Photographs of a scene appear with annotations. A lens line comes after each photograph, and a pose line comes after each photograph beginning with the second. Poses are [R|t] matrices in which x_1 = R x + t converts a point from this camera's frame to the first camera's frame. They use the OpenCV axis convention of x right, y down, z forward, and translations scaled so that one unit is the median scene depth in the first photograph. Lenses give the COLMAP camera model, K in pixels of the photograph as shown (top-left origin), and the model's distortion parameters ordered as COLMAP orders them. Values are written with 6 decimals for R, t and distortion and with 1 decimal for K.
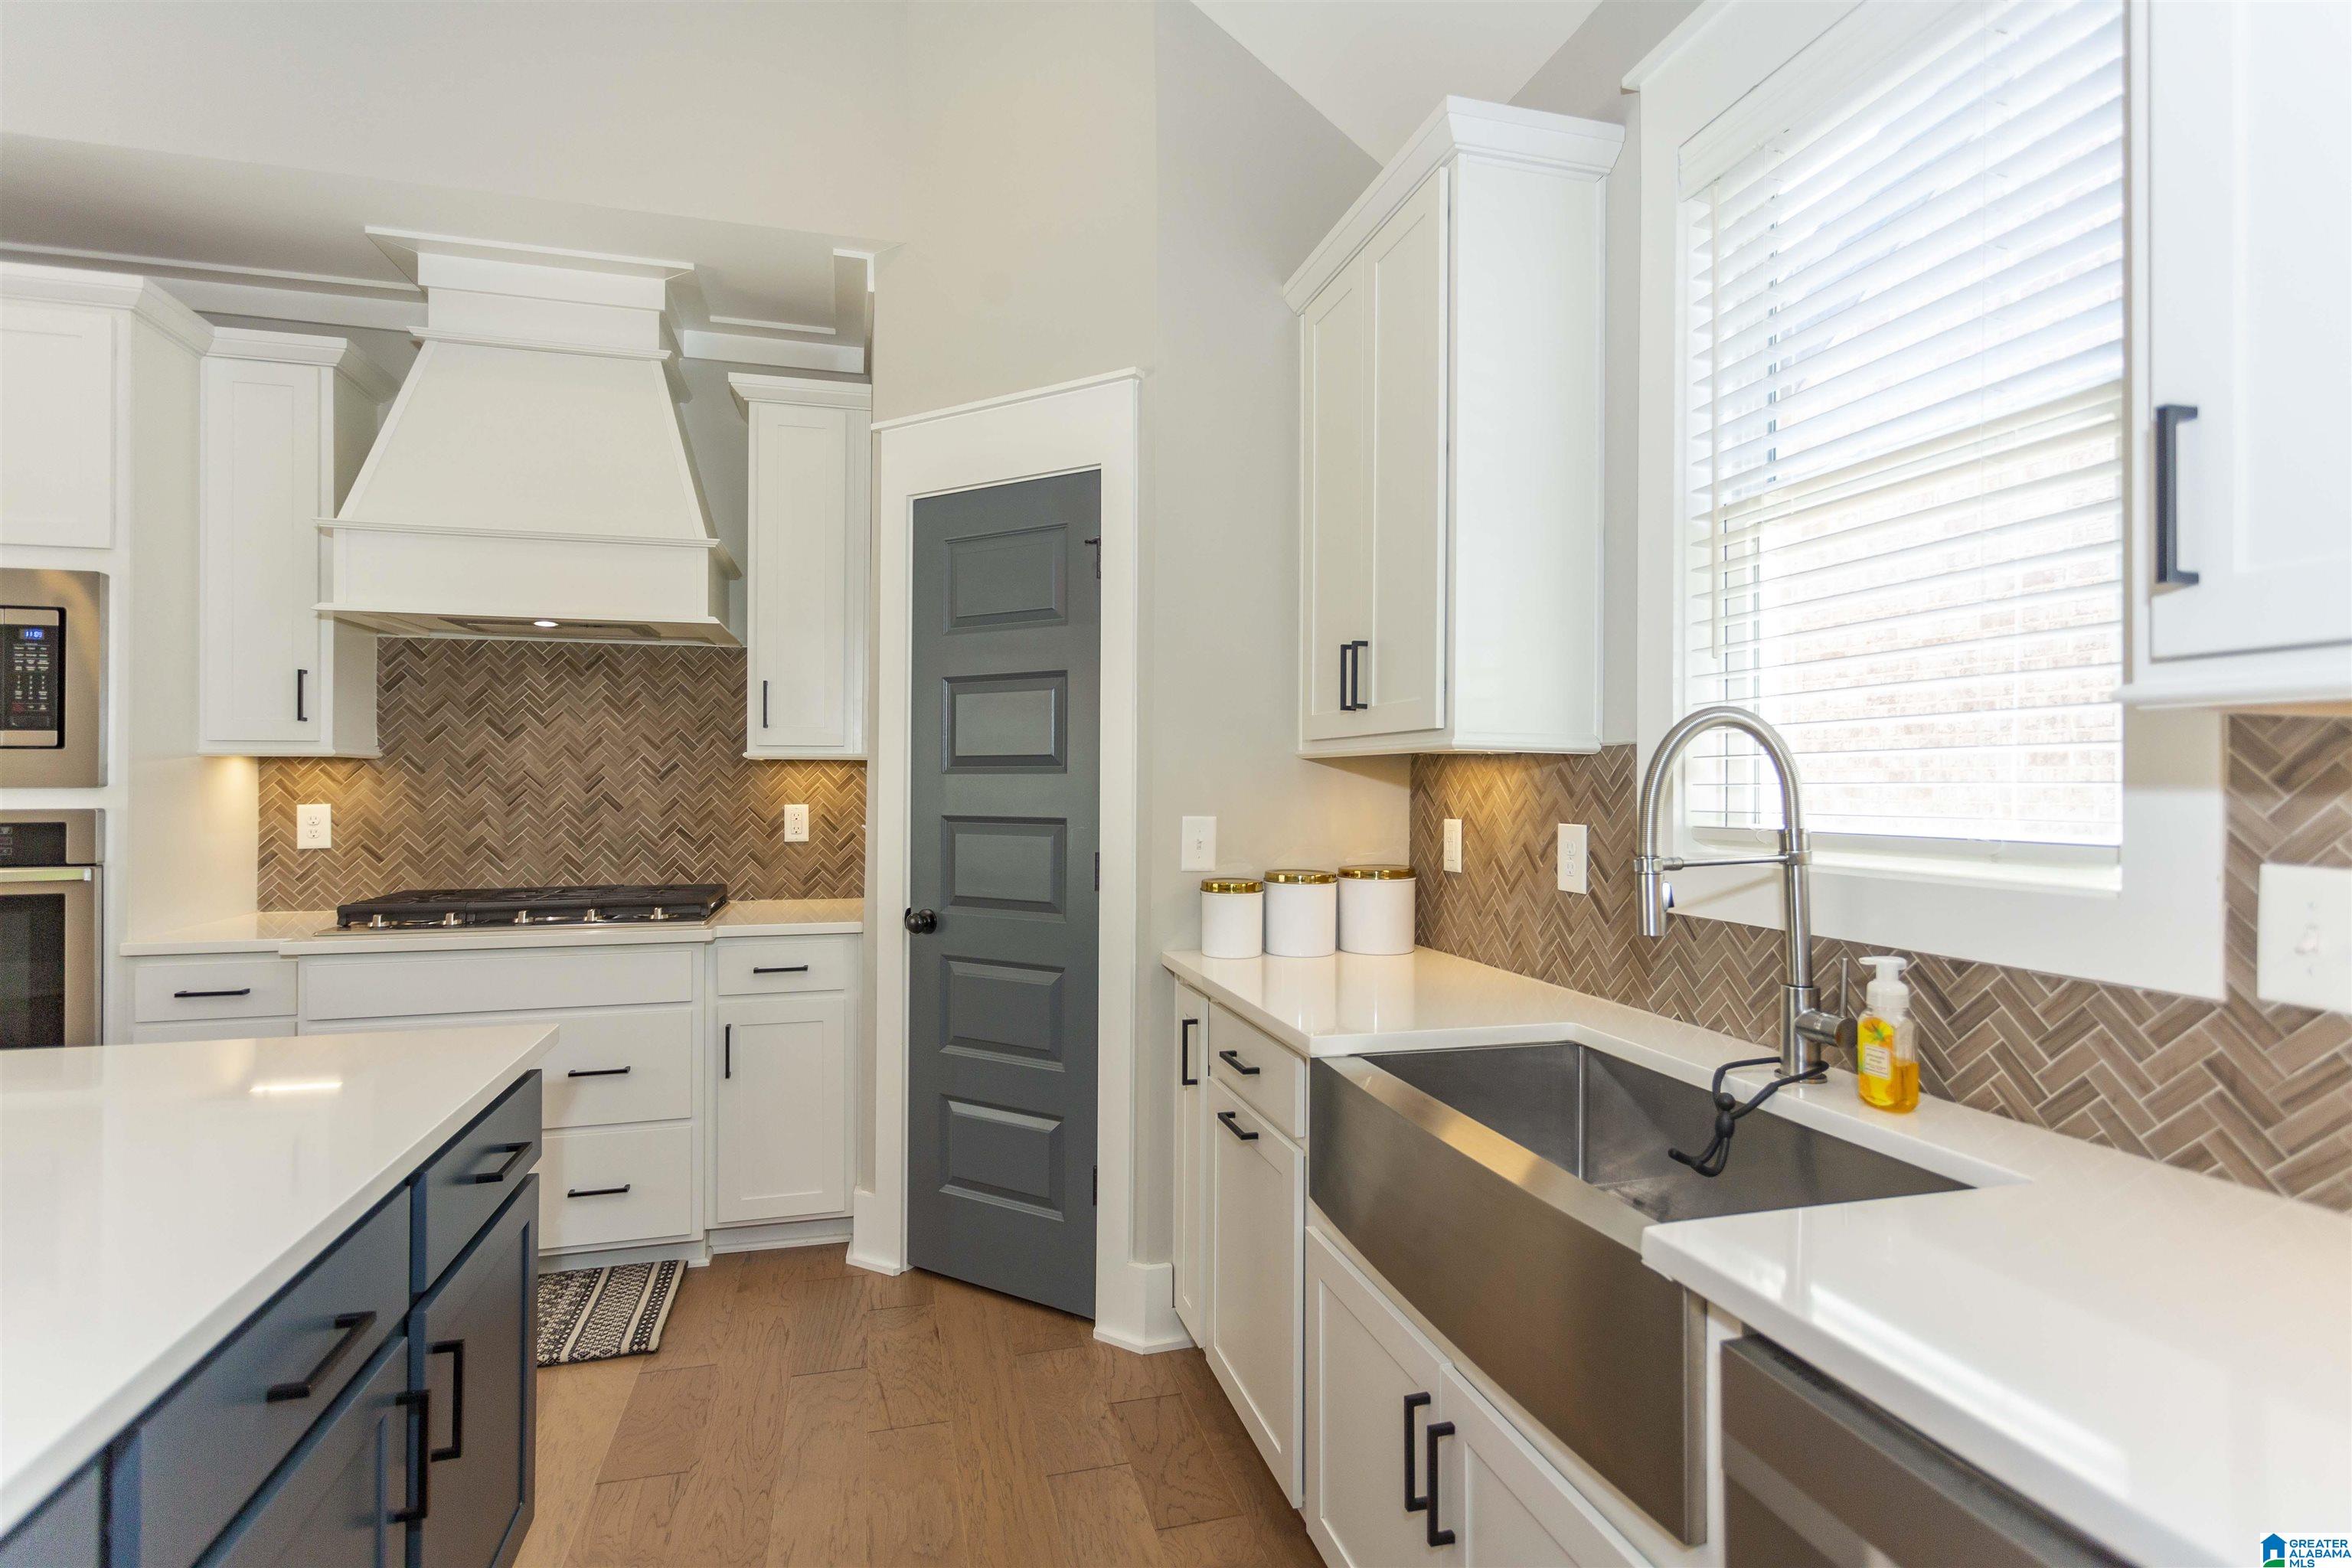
lens RADIAL K [[1109.4, 0, 1174.4], [0, 1109.4, 780.8], [0, 0, 1]] dist [-0.001074, 0.002449]
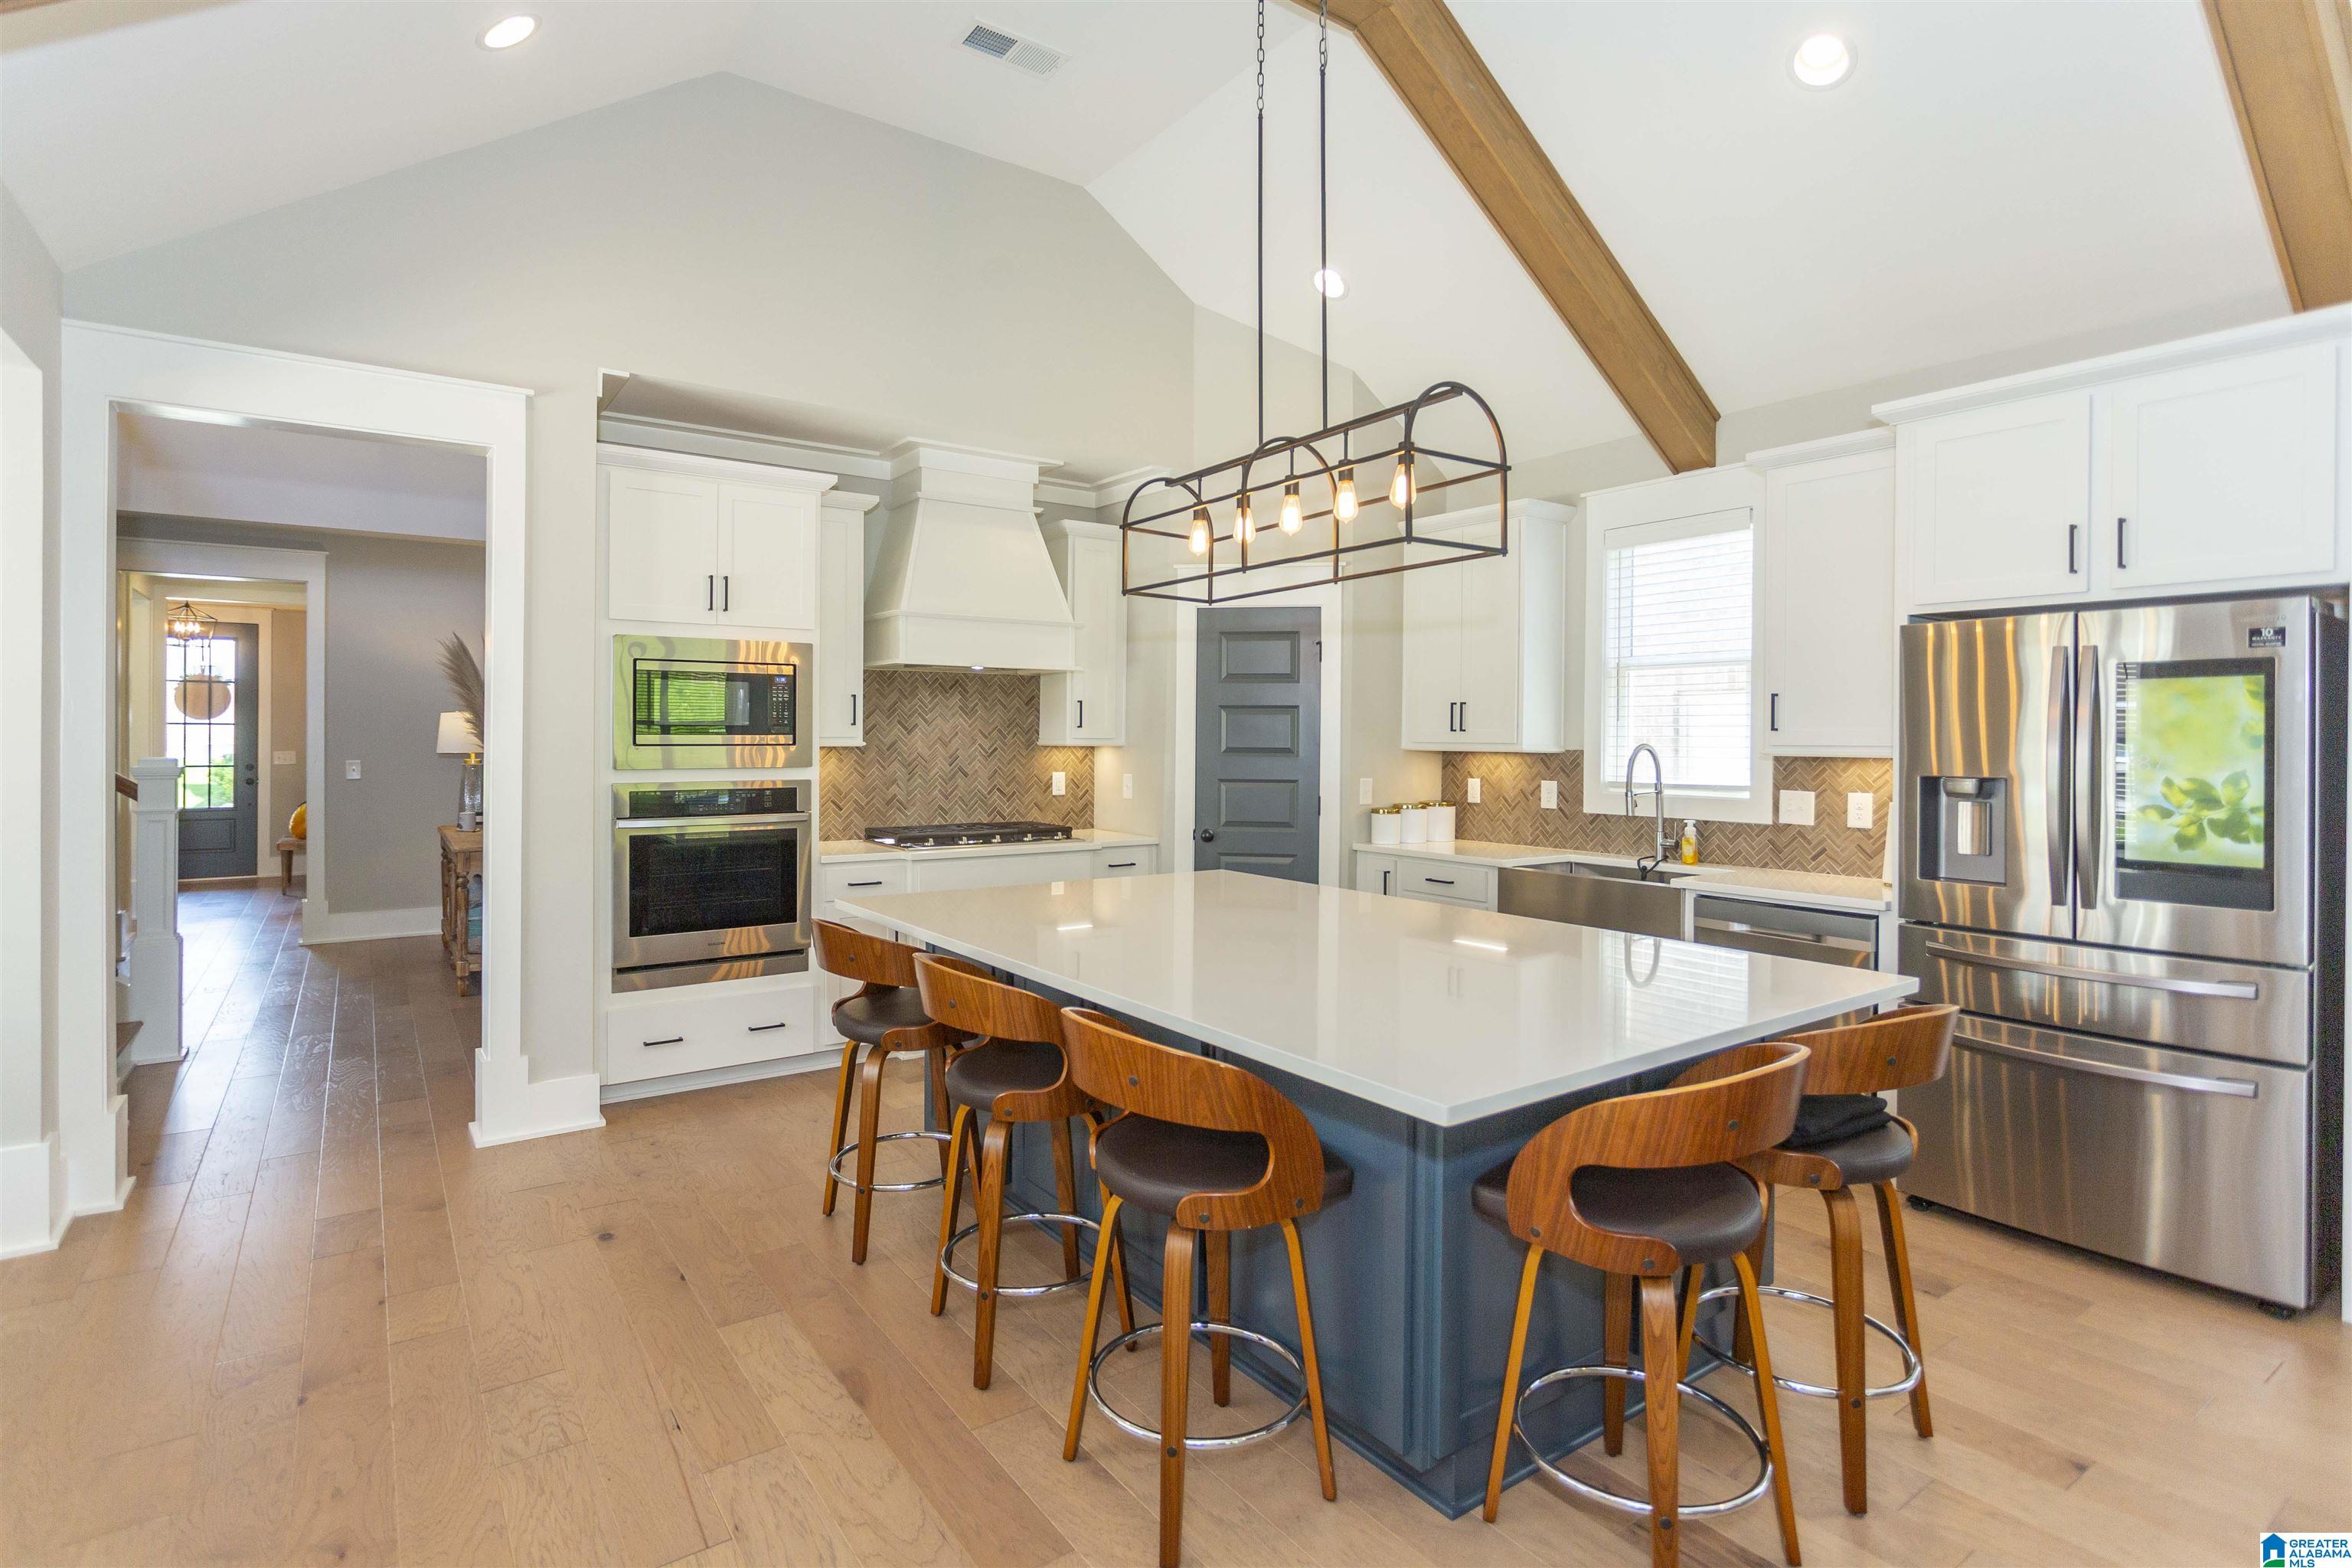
lens RADIAL K [[1165.8, 0, 1178.0], [0, 1165.8, 753.1], [0, 0, 1]] dist [-0.002192, 0.000146]
pose [[0.938177, -0.001813, 0.346151, -1.084689], [-0.004617, 0.999832, 0.017749, -0.053271], [-0.346125, -0.018249, 0.938011, -0.945234]]
